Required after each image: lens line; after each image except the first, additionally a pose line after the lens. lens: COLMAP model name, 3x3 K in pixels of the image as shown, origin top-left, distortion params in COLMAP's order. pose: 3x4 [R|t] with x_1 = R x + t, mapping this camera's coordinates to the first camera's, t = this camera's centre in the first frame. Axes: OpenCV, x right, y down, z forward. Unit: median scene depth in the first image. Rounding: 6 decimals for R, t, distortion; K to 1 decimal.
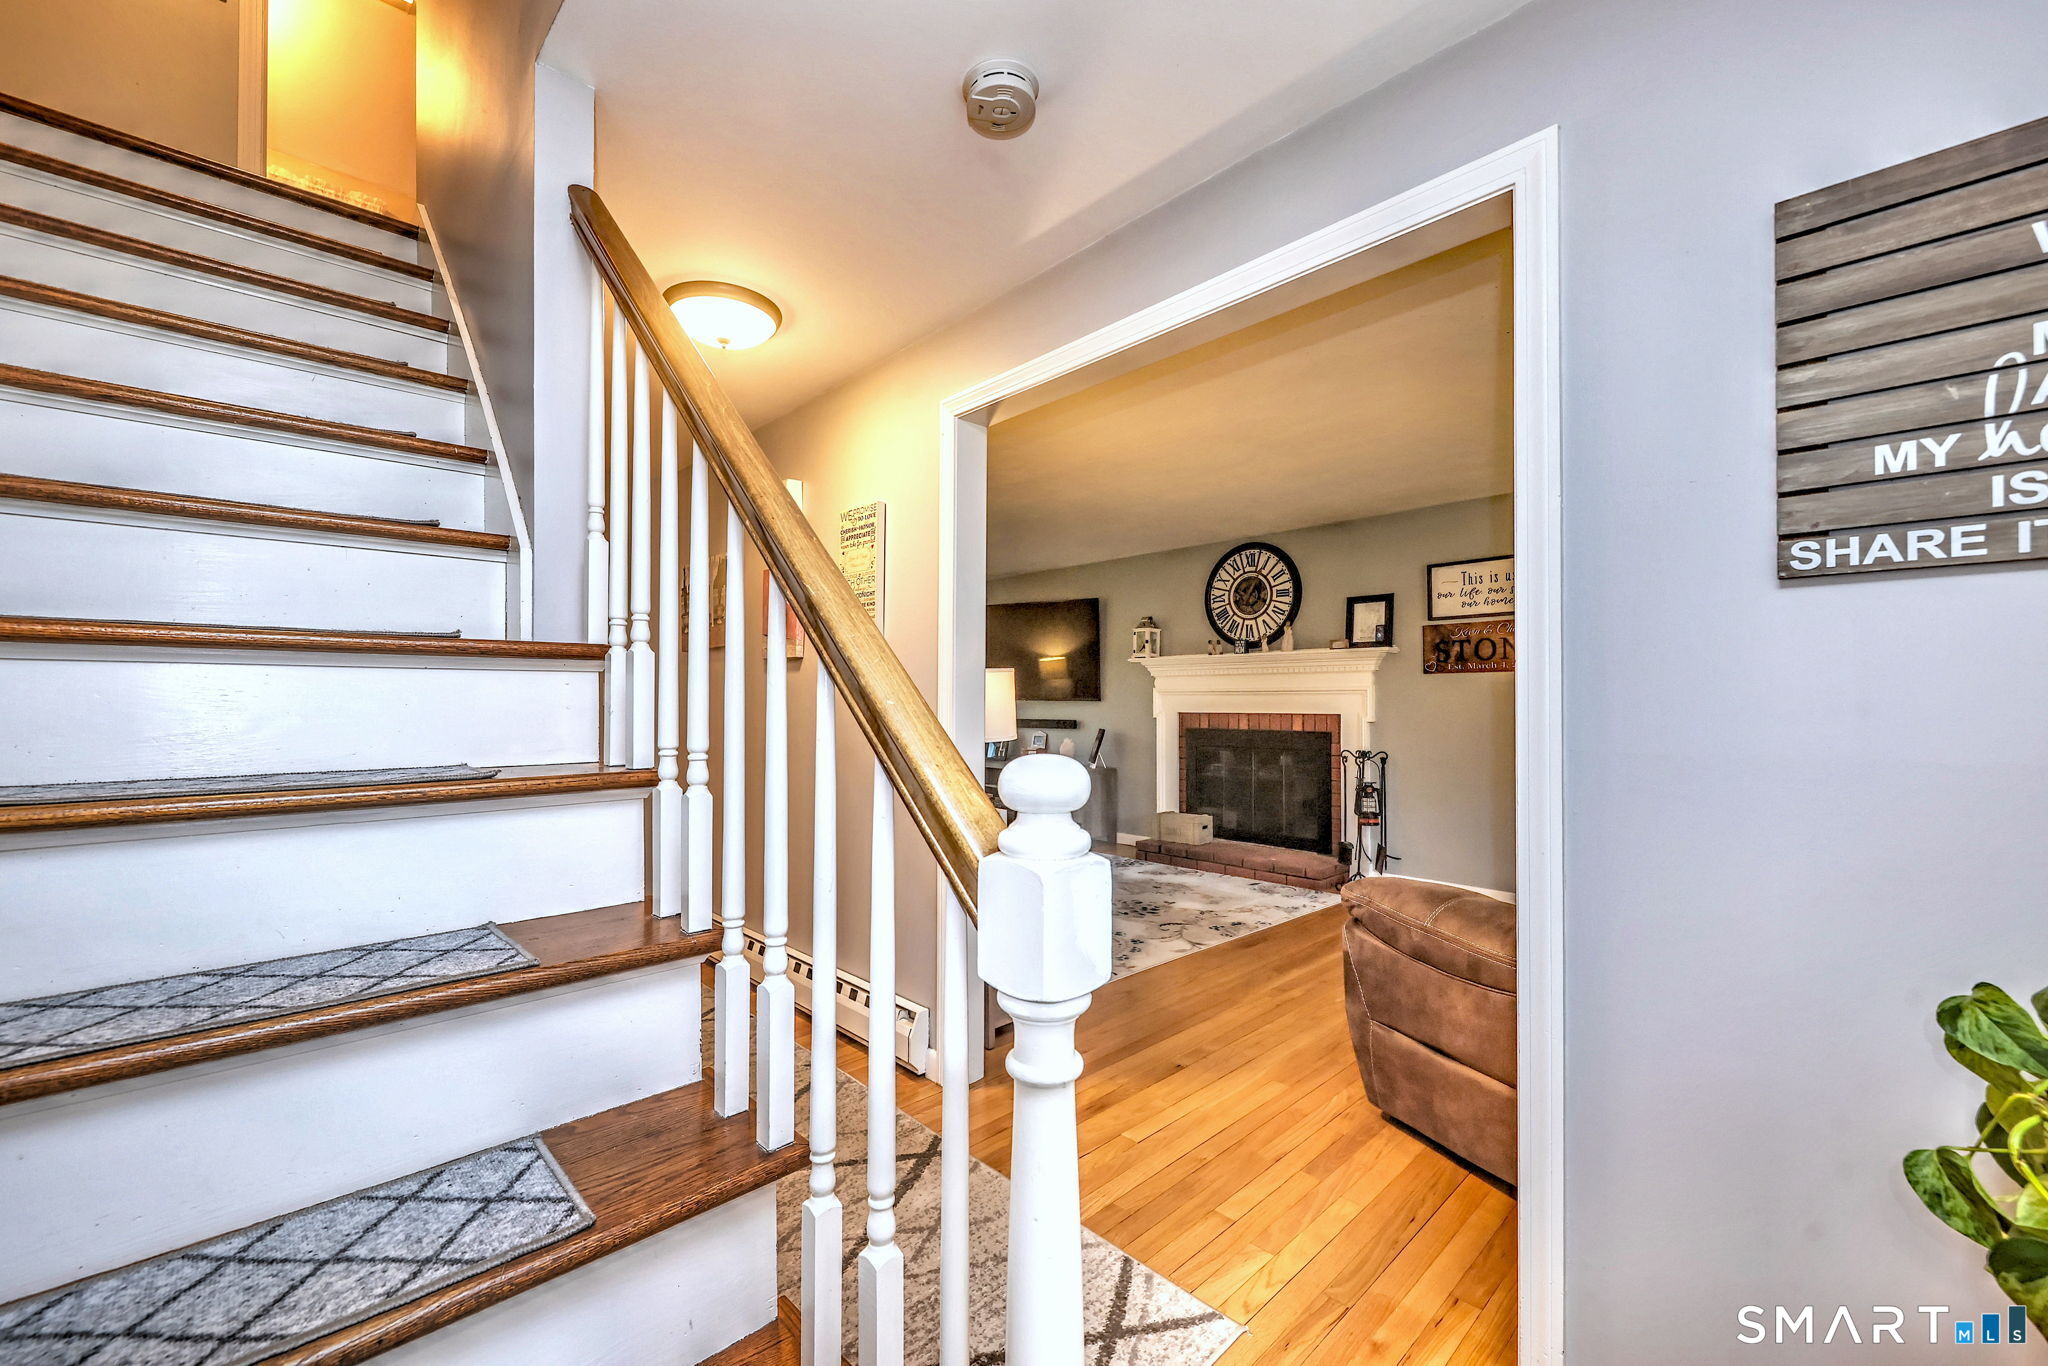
lens RADIAL K [[815.8, 0, 1013.8], [0, 815.8, 692.0], [0, 0, 1]] dist [0.002024, -0.000033]
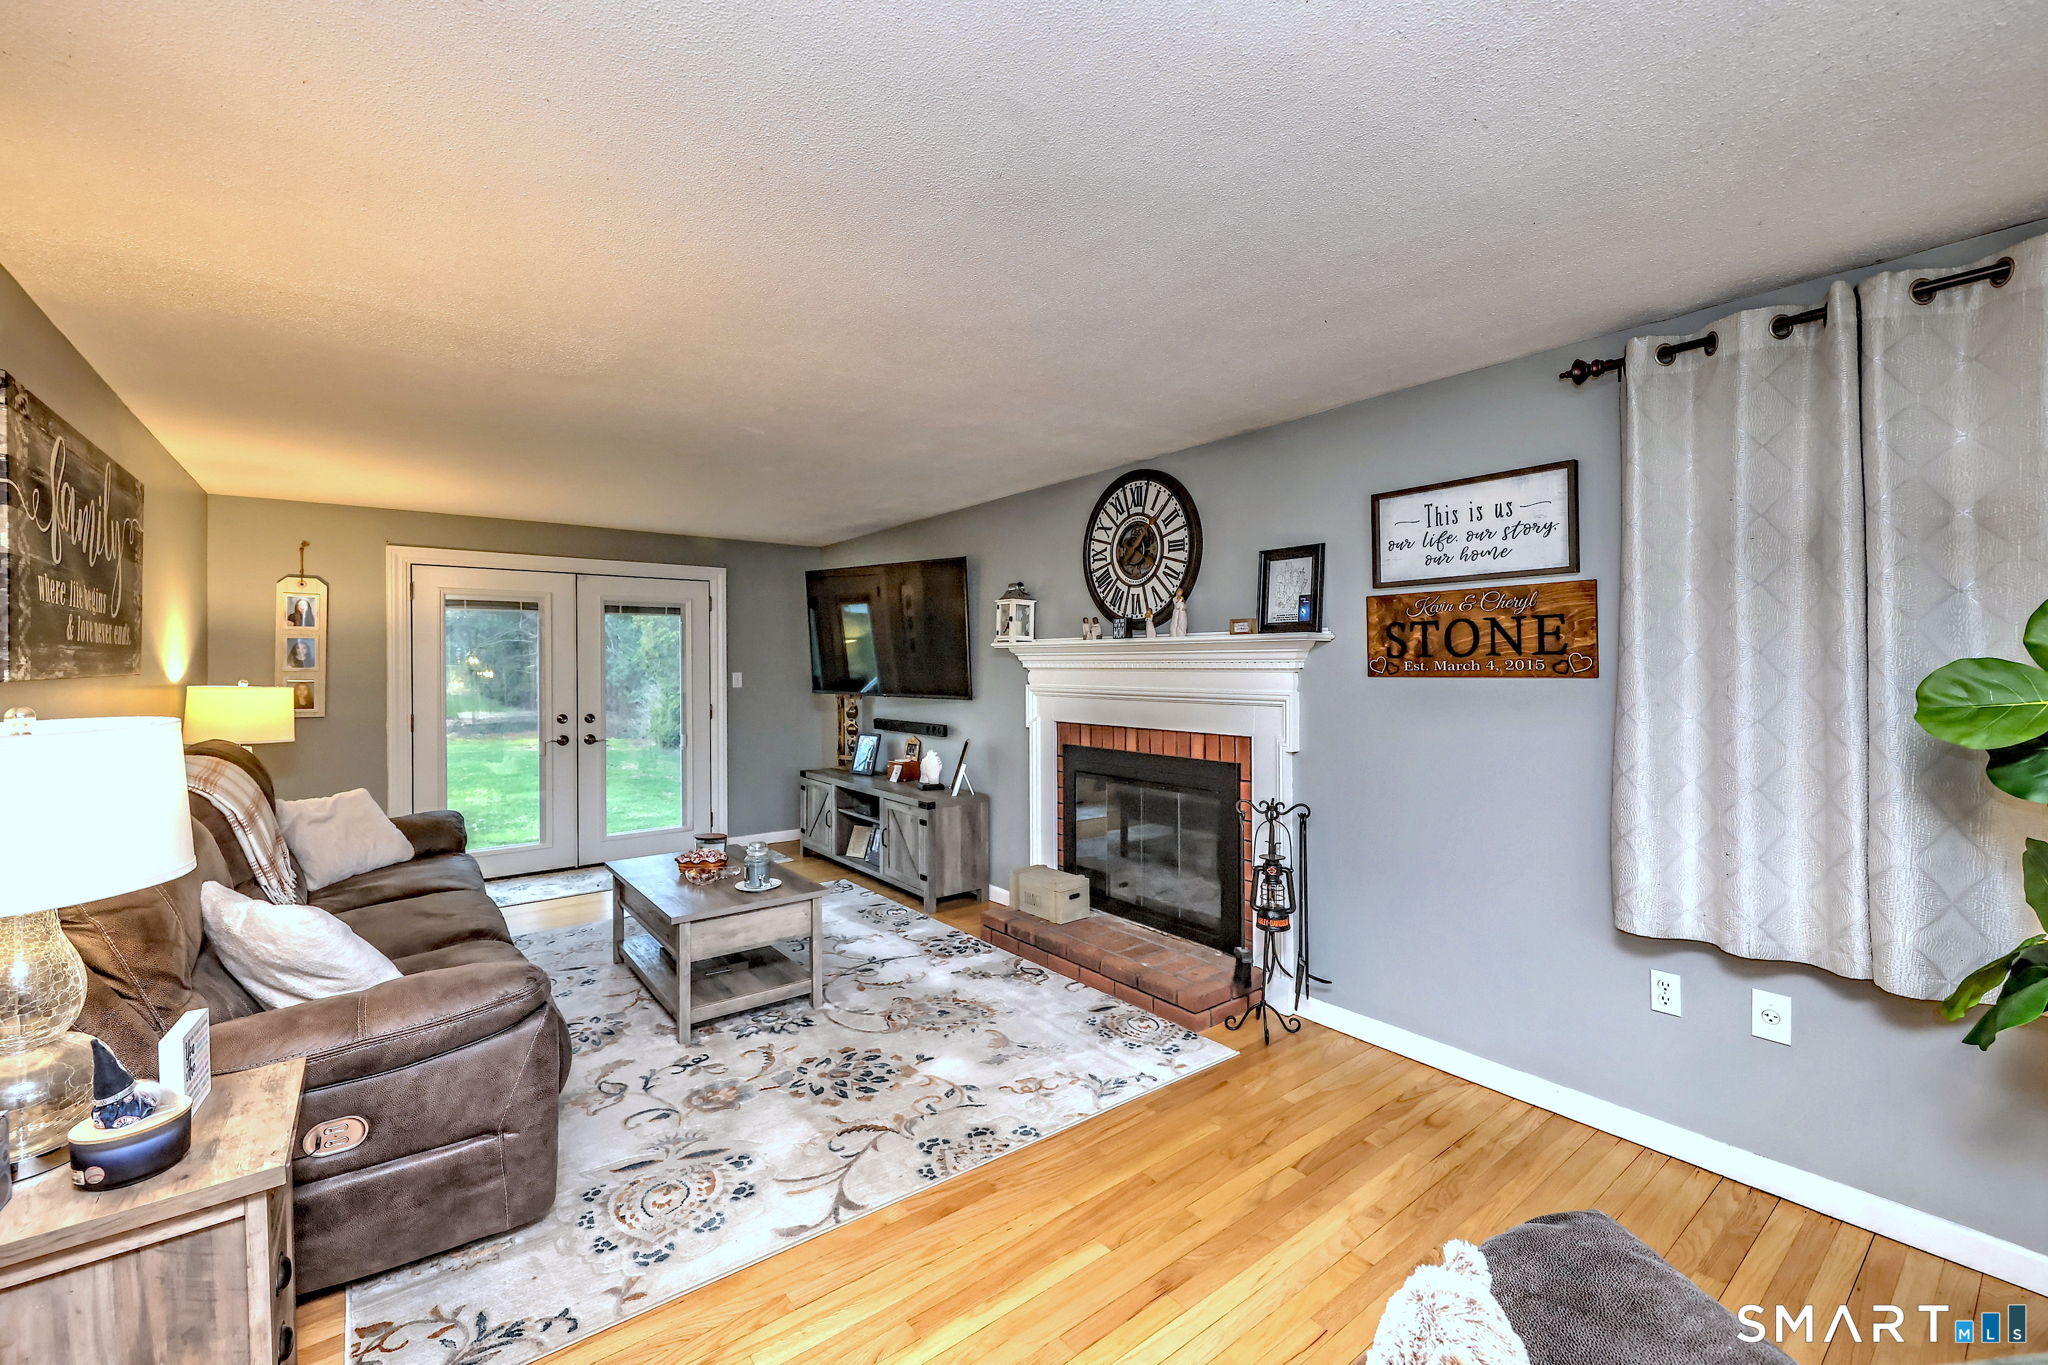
lens RADIAL K [[845.6, 0, 1042.8], [0, 845.6, 658.9], [0, 0, 1]] dist [0.002643, -0.005089]
pose [[0.996973, -0.004538, -0.077618, 0.276637], [0.004976, 0.999973, 0.005454, -0.035471], [0.077591, -0.005823, 0.996968, 0.320620]]
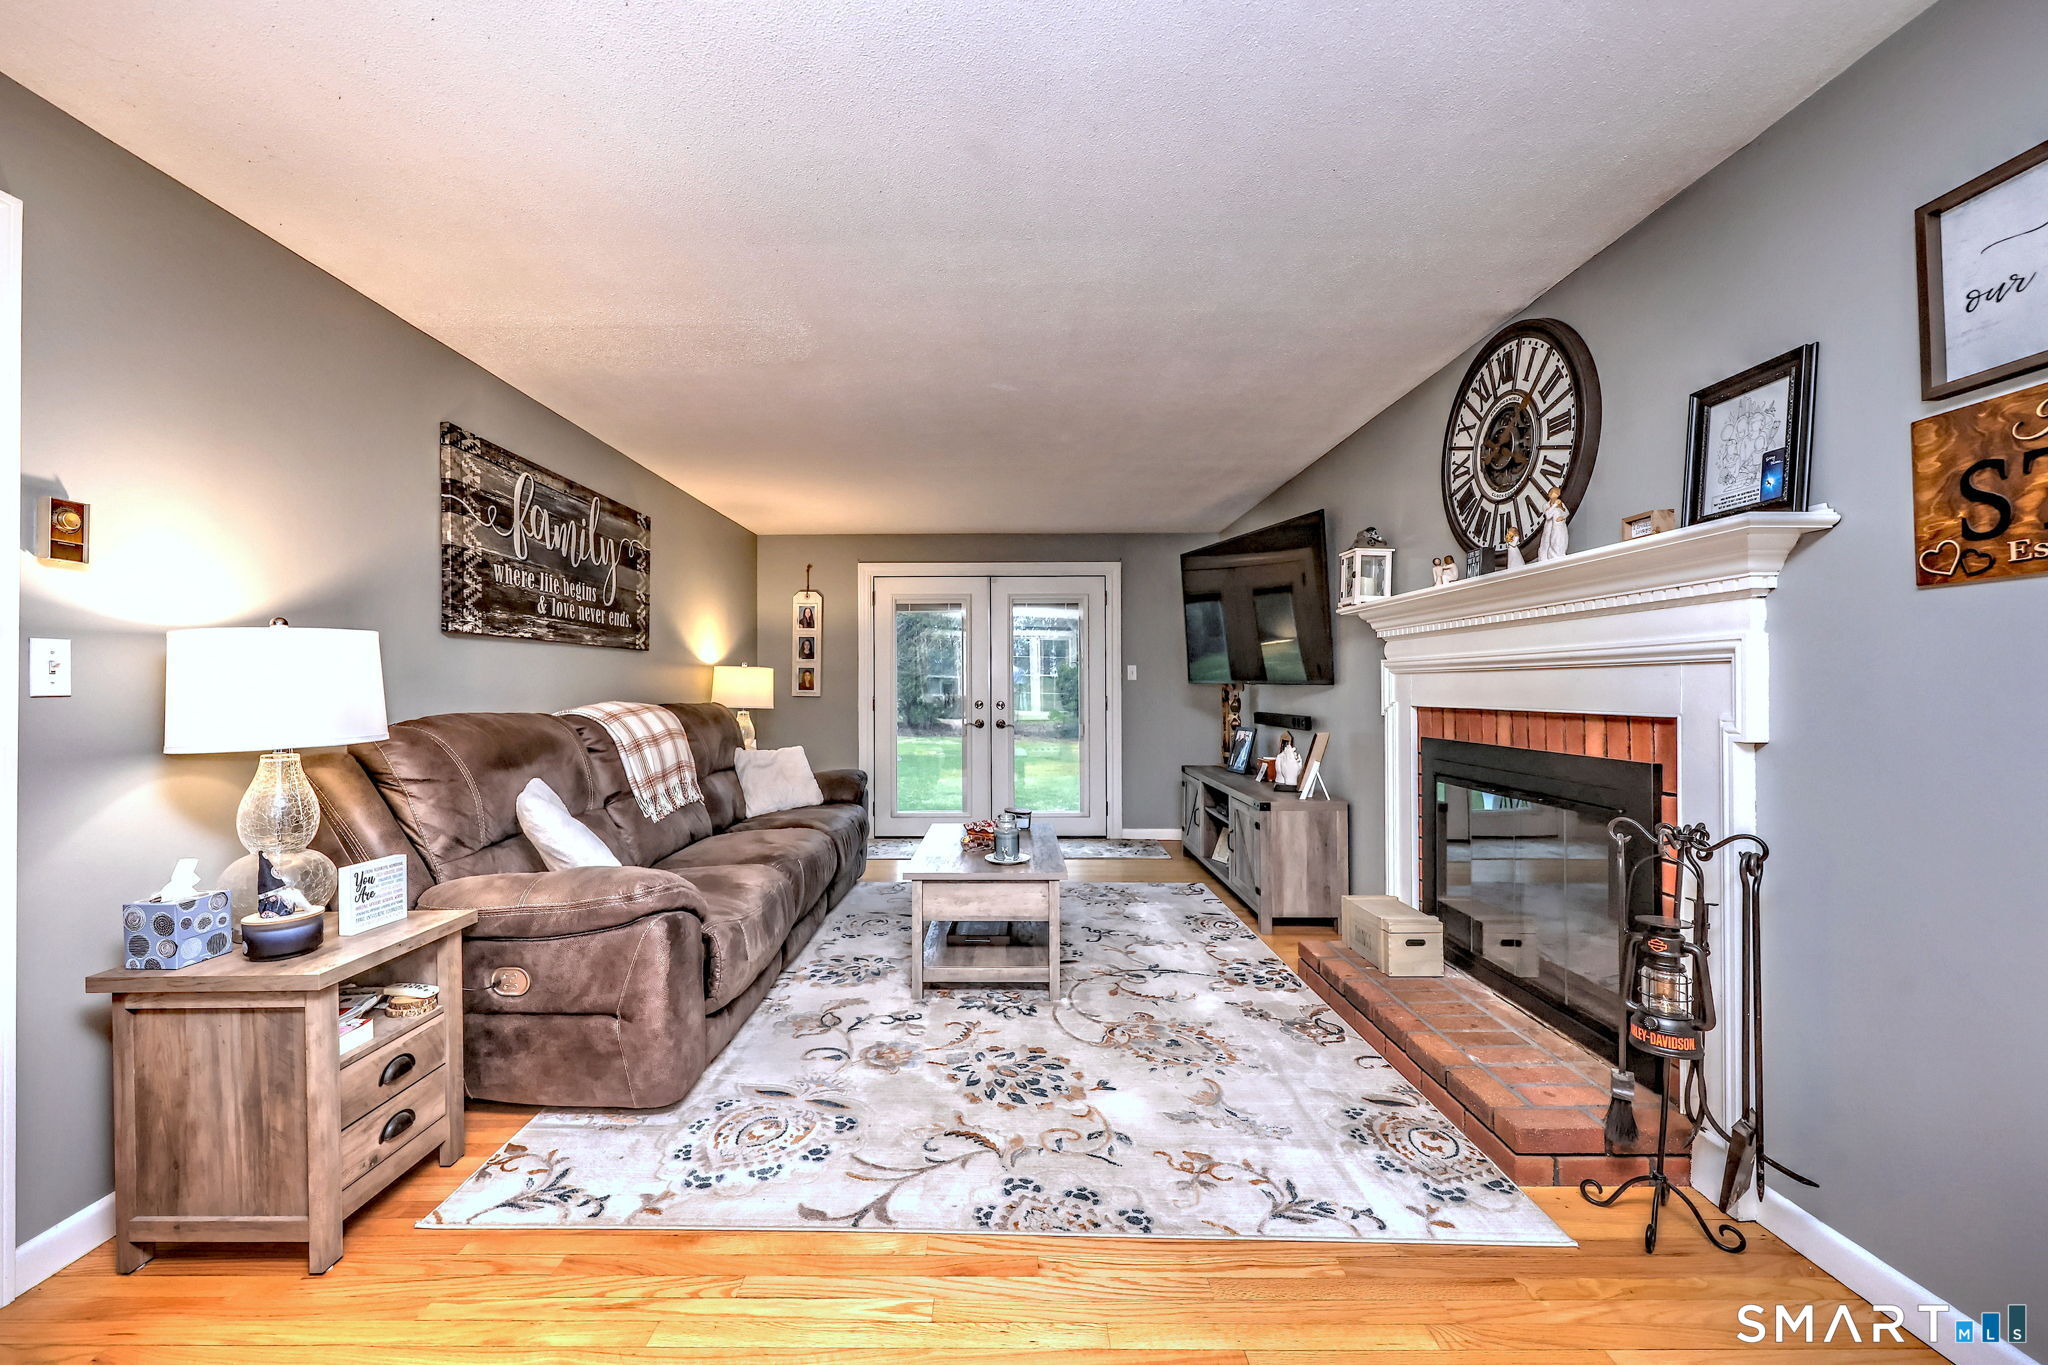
lens RADIAL K [[821.3, 0, 993.6], [0, 821.3, 683.8], [0, 0, 1]] dist [0.010368, -0.008188]
pose [[0.721810, -0.004210, -0.692078, 0.413751], [0.009295, 0.999950, 0.003612, 0.007133], [0.692029, -0.009040, 0.721813, 0.496078]]
